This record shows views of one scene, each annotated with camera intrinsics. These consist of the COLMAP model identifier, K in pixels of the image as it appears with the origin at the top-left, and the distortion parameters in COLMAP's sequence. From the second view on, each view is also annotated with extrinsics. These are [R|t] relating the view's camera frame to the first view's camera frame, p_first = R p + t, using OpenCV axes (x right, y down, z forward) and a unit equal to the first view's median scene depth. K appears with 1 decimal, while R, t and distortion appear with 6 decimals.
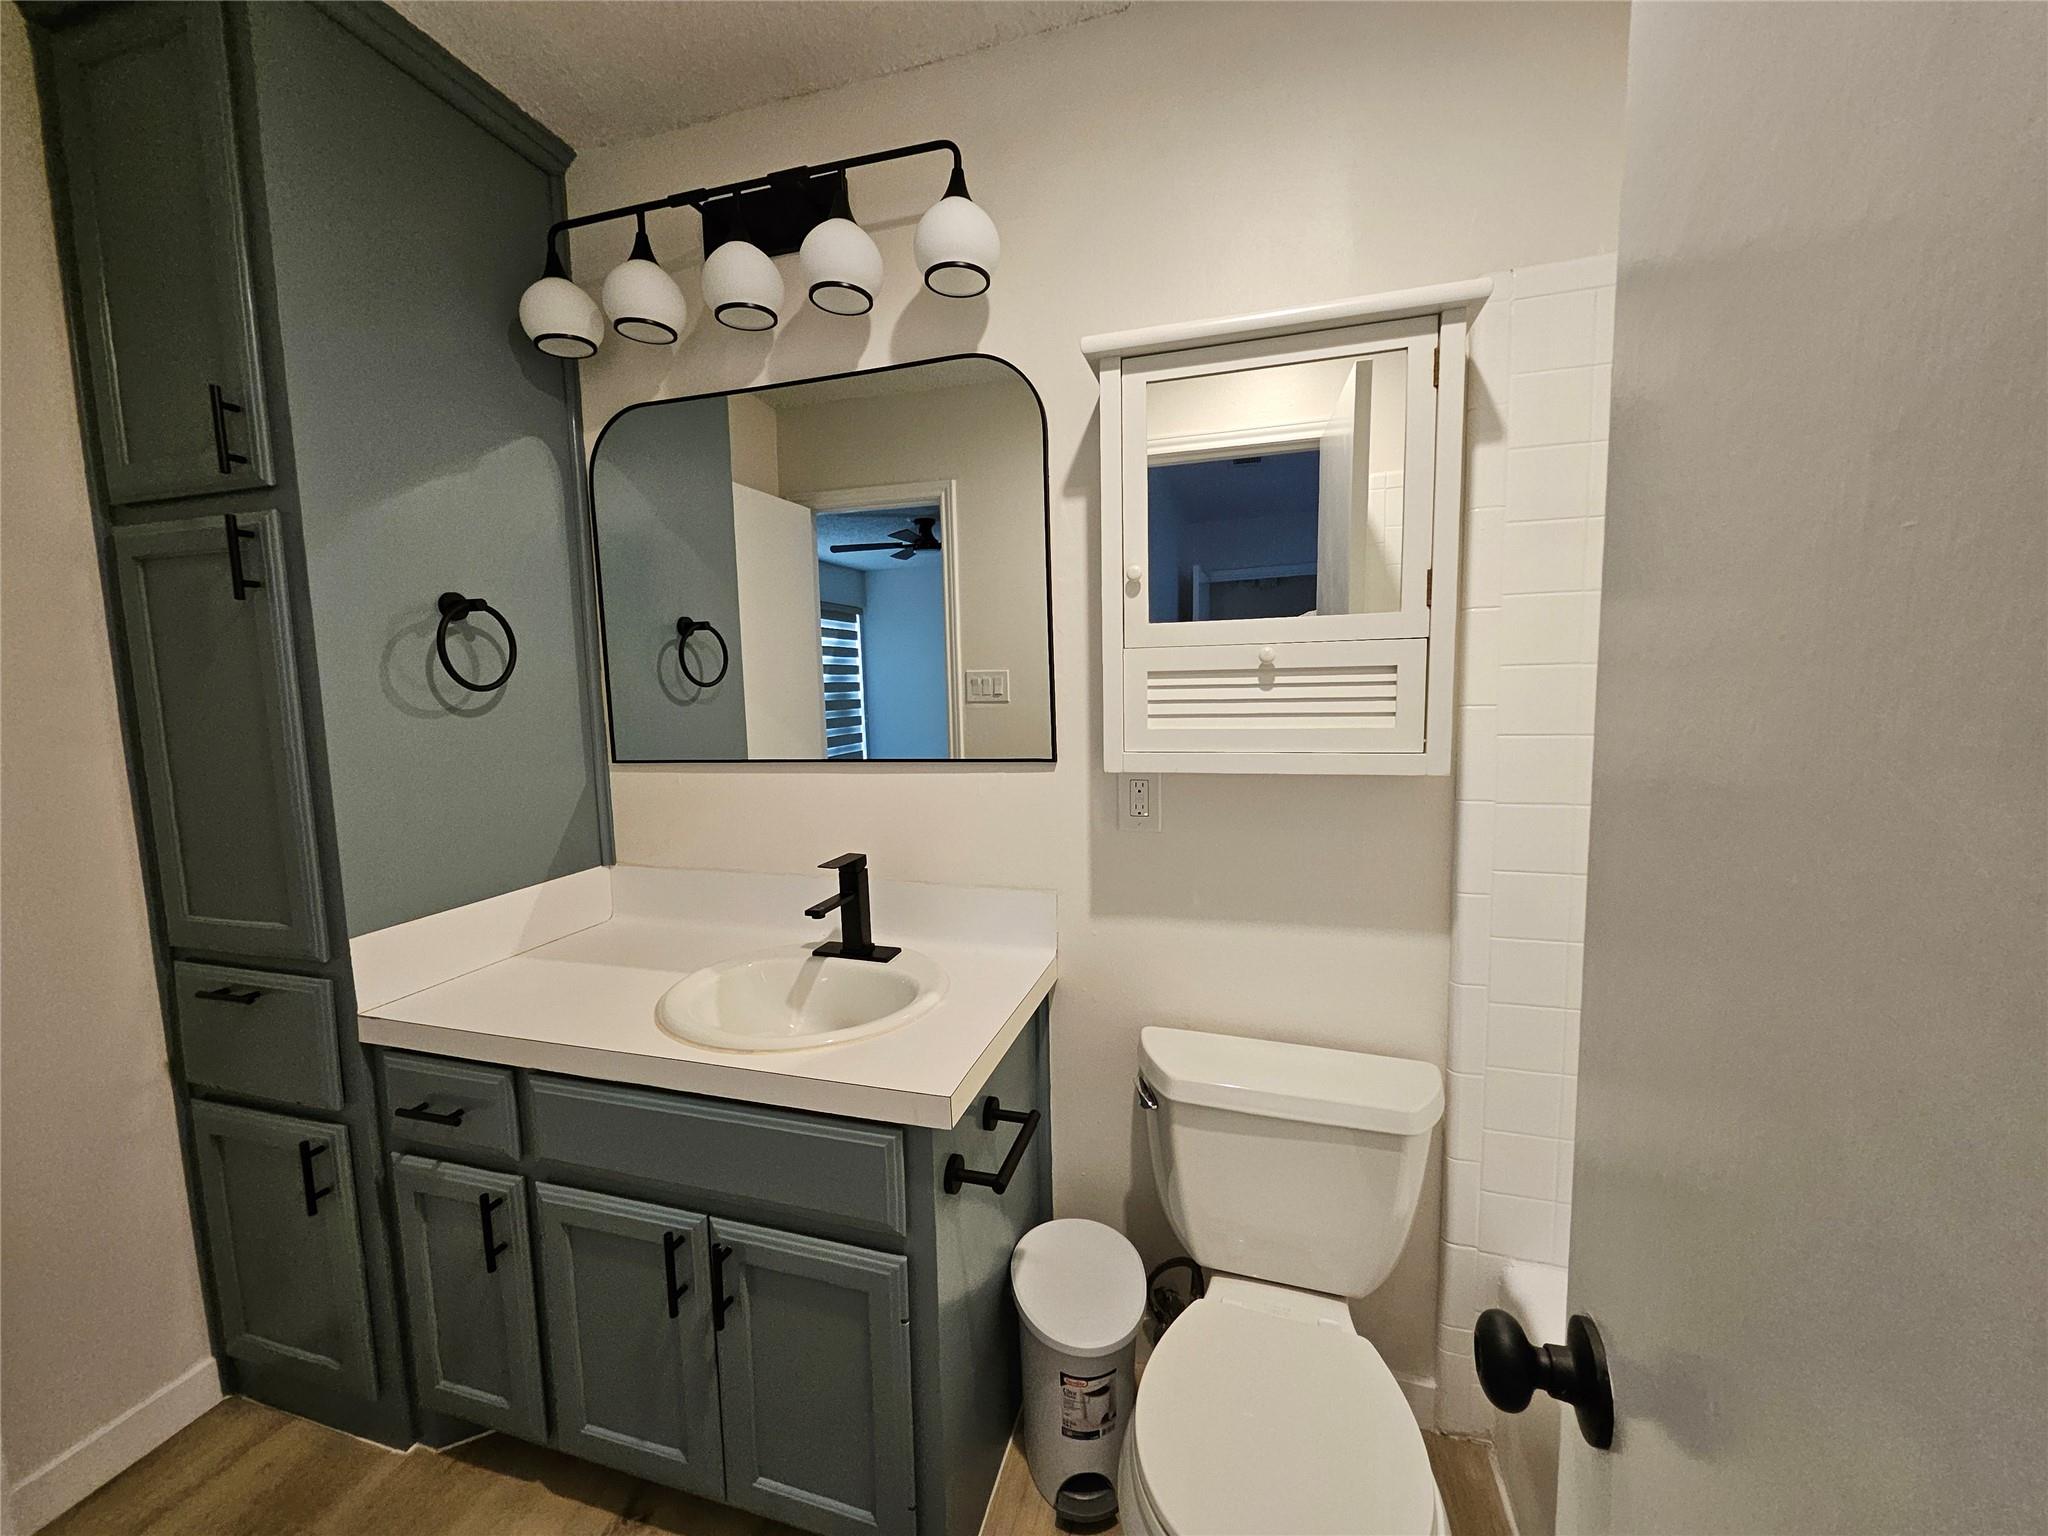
lens RADIAL K [[808.1, 0, 1026.0], [0, 808.1, 764.3], [0, 0, 1]] dist [0.004211, -0.003129]
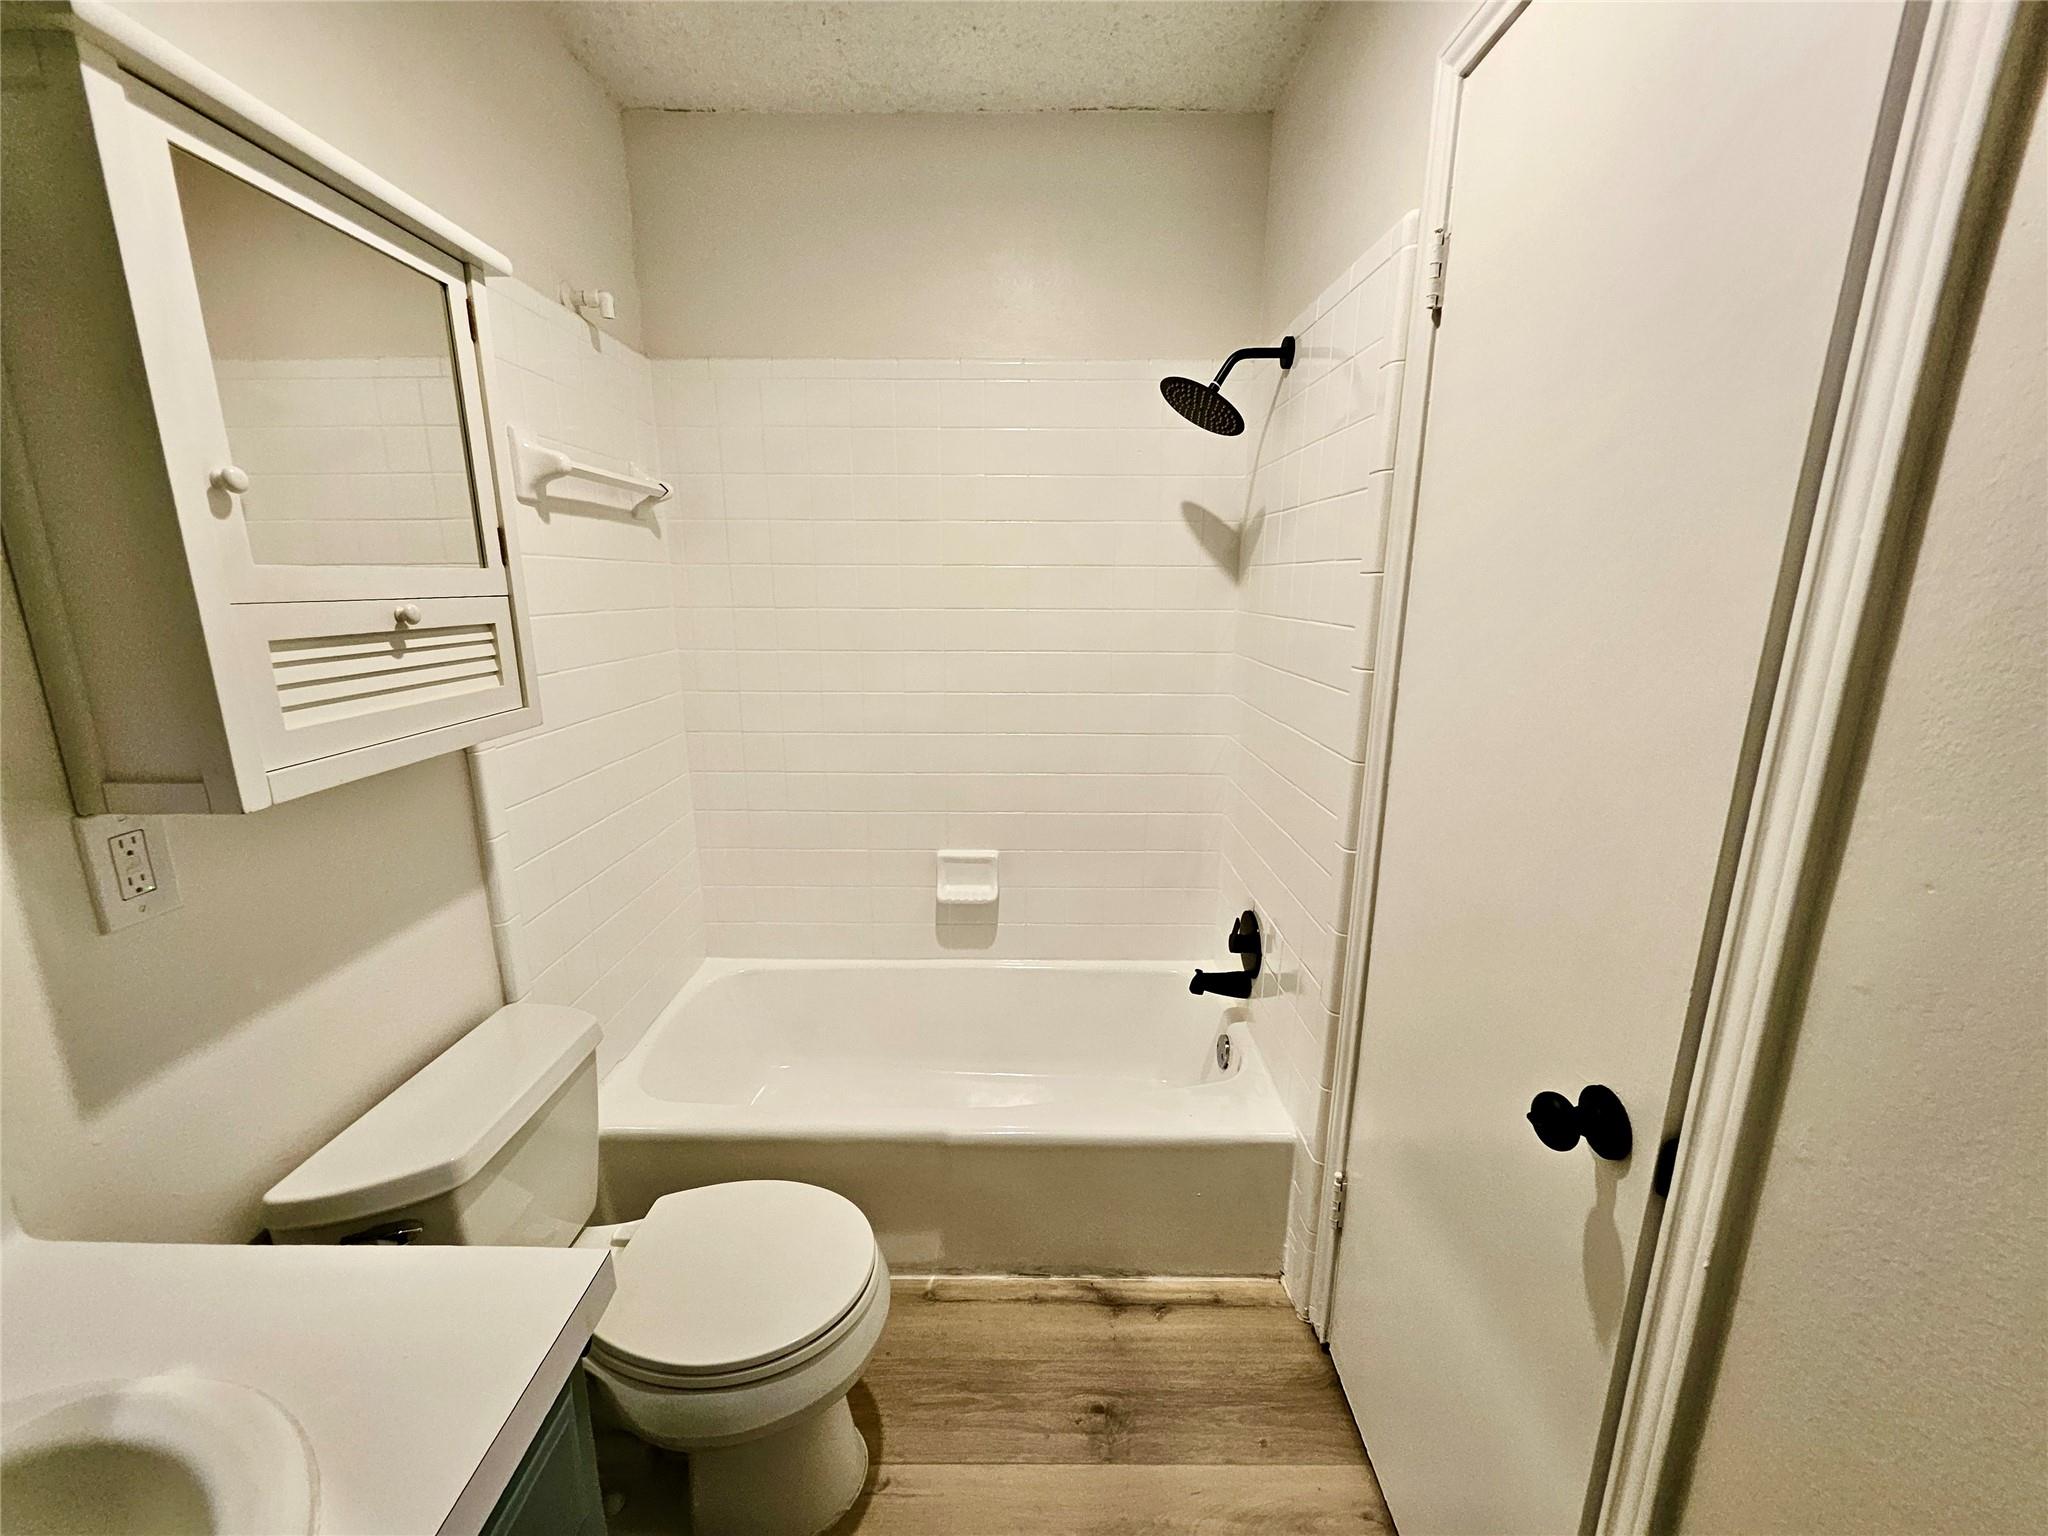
lens RADIAL K [[808.1, 0, 1022.4], [0, 808.1, 769.8], [0, 0, 1]] dist [0.004211, -0.003129]
pose [[-0.286131, -0.195093, 0.938119, -0.634650], [0.097553, 0.968034, 0.231069, -0.105544], [-0.953212, 0.157633, -0.257953, 0.614415]]
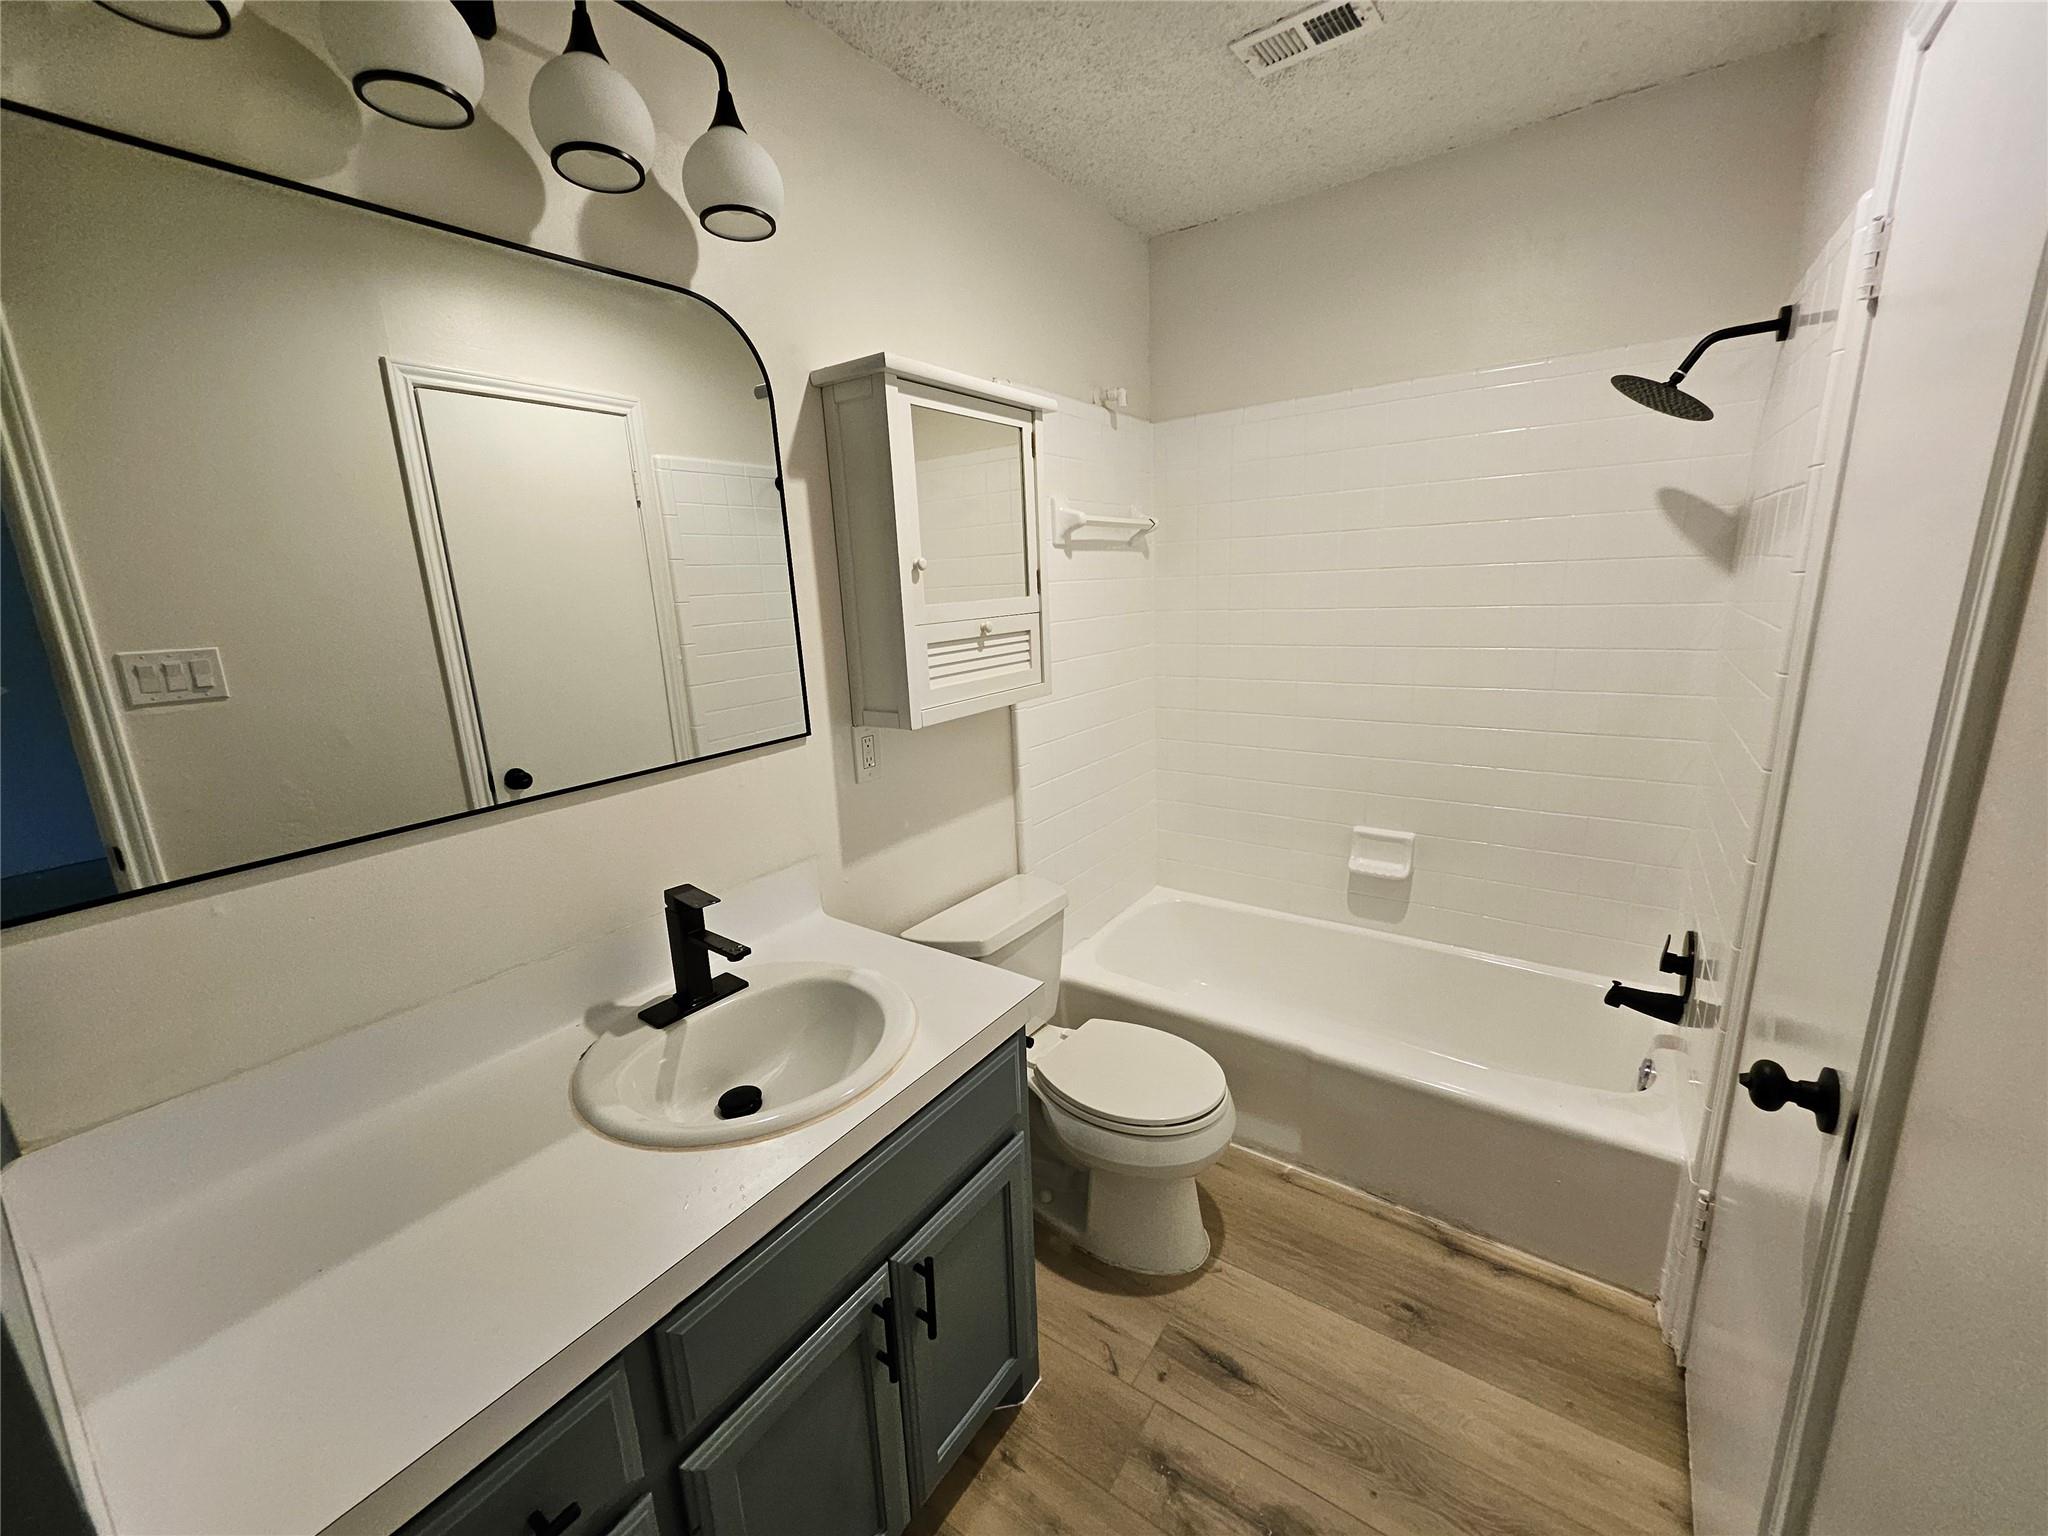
lens RADIAL K [[808.1, 0, 1035.8], [0, 808.1, 764.8], [0, 0, 1]] dist [0.004211, -0.003129]
pose [[0.298051, -0.203239, 0.932663, -0.993702], [0.125996, 0.976898, 0.172614, -0.125365], [-0.946198, 0.066064, 0.316773, 0.461319]]
